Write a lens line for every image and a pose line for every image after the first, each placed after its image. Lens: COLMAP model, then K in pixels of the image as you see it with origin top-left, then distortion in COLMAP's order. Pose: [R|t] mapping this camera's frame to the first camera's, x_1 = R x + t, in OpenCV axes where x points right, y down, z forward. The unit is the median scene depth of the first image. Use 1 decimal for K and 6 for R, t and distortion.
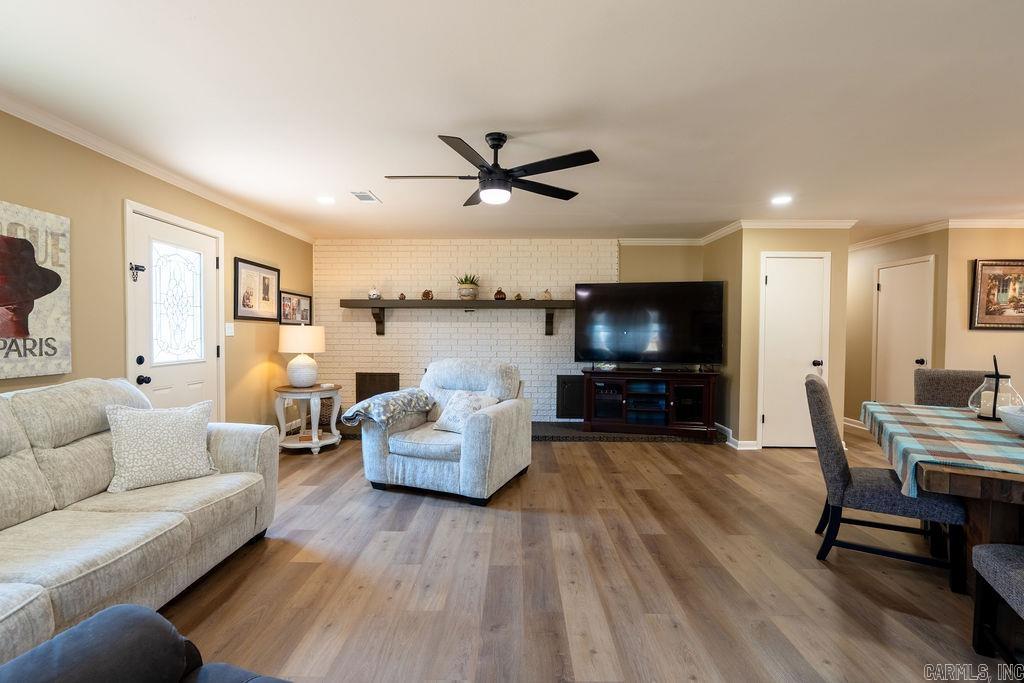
lens RADIAL K [[458.5, 0, 510.5], [0, 458.5, 342.5], [0, 0, 1]] dist [-0.001929, 0.000714]
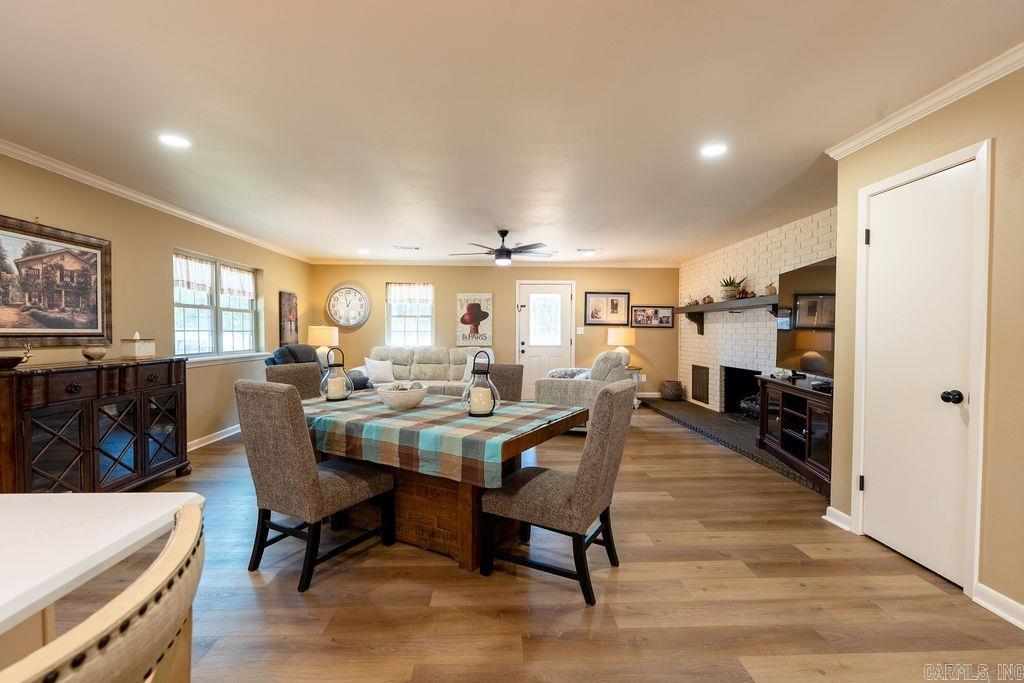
lens RADIAL K [[458.5, 0, 510.5], [0, 458.5, 342.5], [0, 0, 1]] dist [-0.001929, 0.000714]
pose [[0.047916, 0.018879, -0.998673, 1.247418], [-0.024830, 0.999535, 0.017704, -0.006351], [0.998543, 0.023949, 0.048362, 0.613580]]
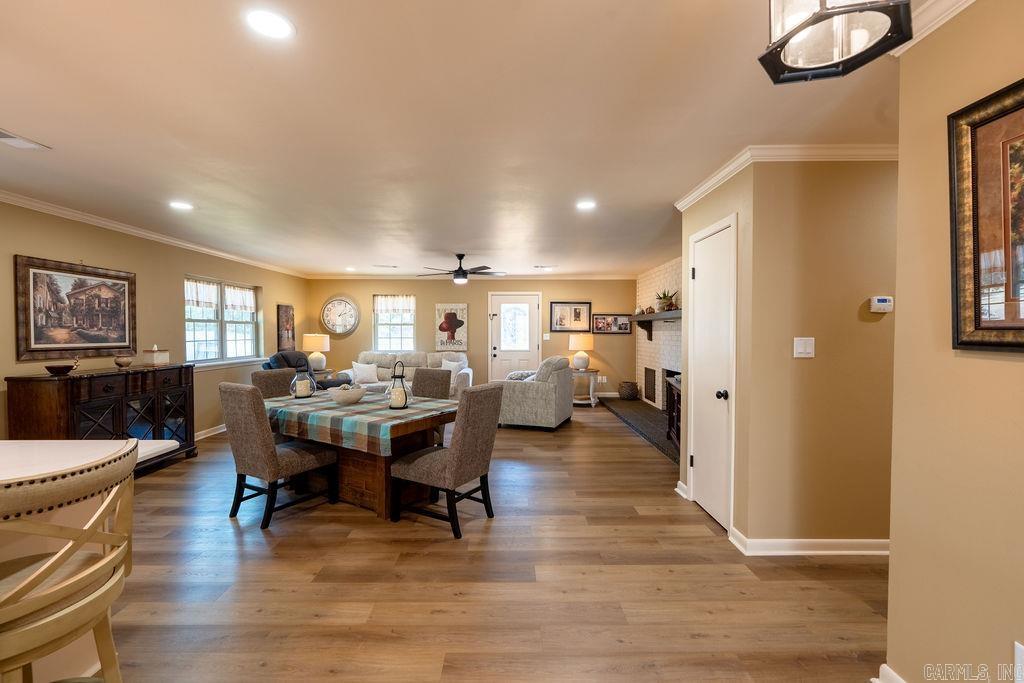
lens RADIAL K [[458.5, 0, 510.5], [0, 458.5, 342.5], [0, 0, 1]] dist [-0.001929, 0.000714]
pose [[0.013808, 0.018667, -0.999730, 1.470577], [-0.021787, 0.999594, 0.018363, -0.036970], [0.999667, 0.021528, 0.014209, 0.794612]]
